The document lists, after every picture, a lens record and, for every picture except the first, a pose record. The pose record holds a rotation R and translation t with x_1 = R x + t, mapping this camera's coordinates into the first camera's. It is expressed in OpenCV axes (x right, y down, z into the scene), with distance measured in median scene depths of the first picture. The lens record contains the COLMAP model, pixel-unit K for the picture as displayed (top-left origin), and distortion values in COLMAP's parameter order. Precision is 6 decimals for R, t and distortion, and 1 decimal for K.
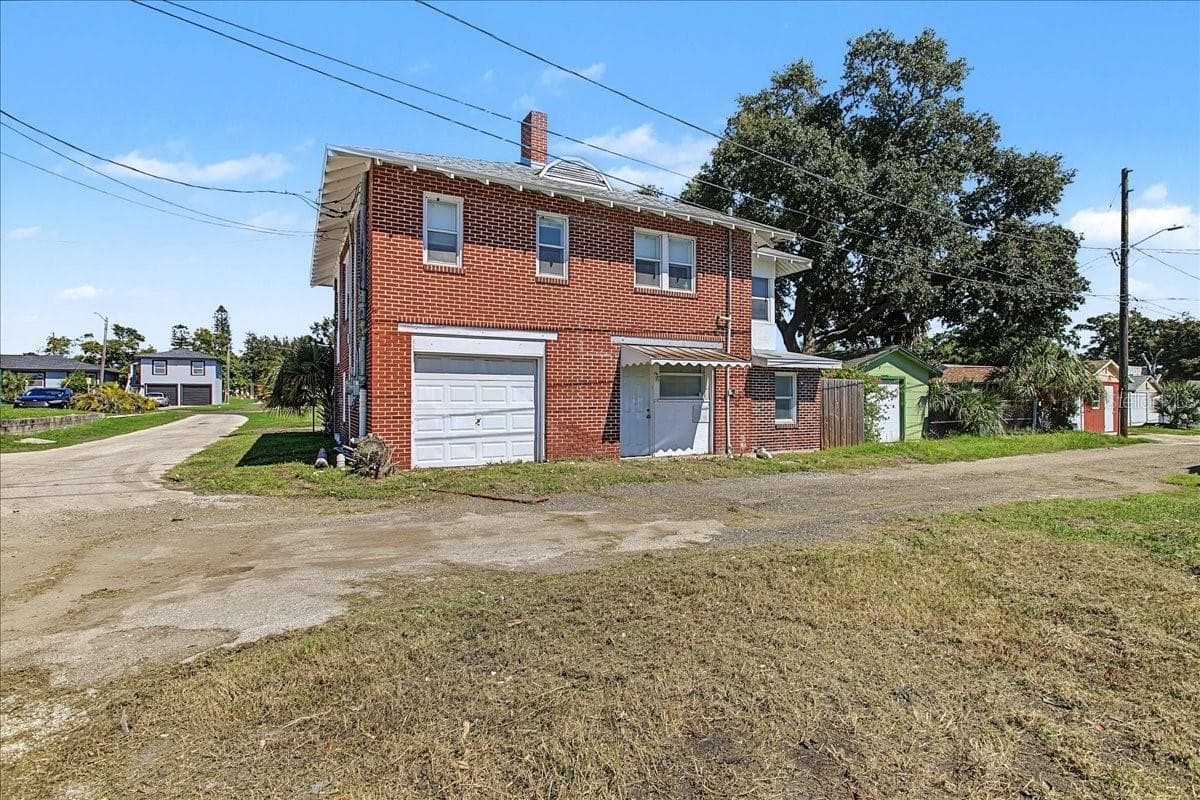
lens RADIAL K [[572.1, 0, 601.2], [0, 572.1, 404.3], [0, 0, 1]] dist [-0.005318, -0.000308]
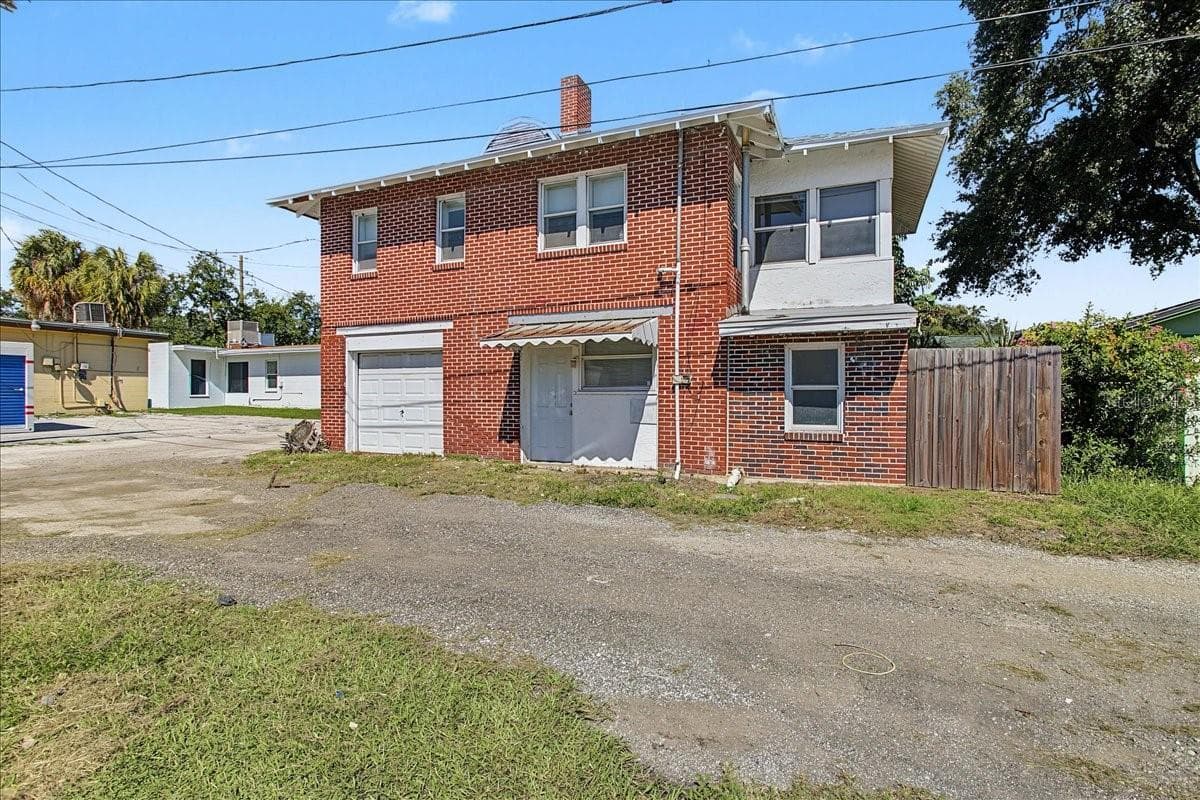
lens RADIAL K [[572.1, 0, 601.2], [0, 572.1, 404.3], [0, 0, 1]] dist [-0.005318, -0.000308]
pose [[0.618283, 0.010695, -0.785883, 0.735786], [-0.007862, 0.999942, 0.007423, 0.003226], [0.785916, 0.001589, 0.618331, 0.552522]]
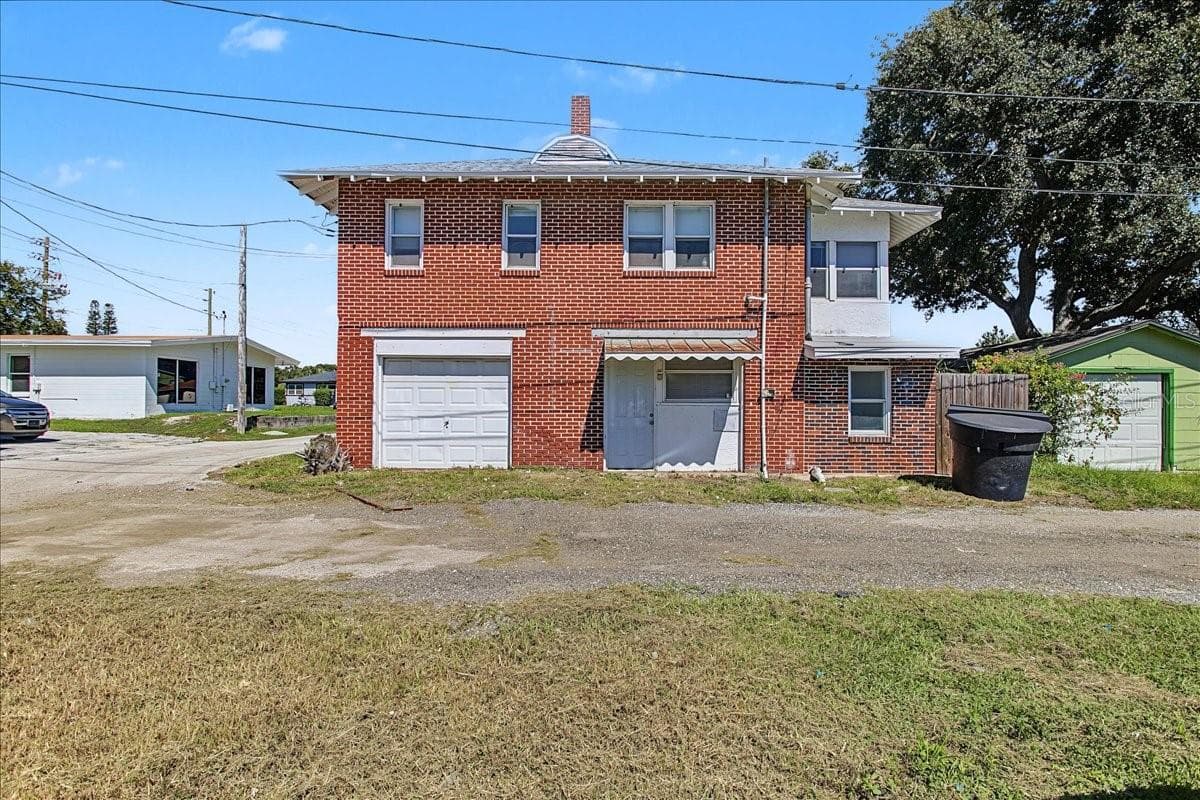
lens RADIAL K [[581.3, 0, 605.0], [0, 581.3, 403.5], [0, 0, 1]] dist [-0.006688, -0.000515]
pose [[0.880419, 0.002589, -0.474189, 0.433004], [-0.008246, 0.999917, -0.009850, 0.002453], [0.474125, 0.012582, 0.880368, 0.218182]]
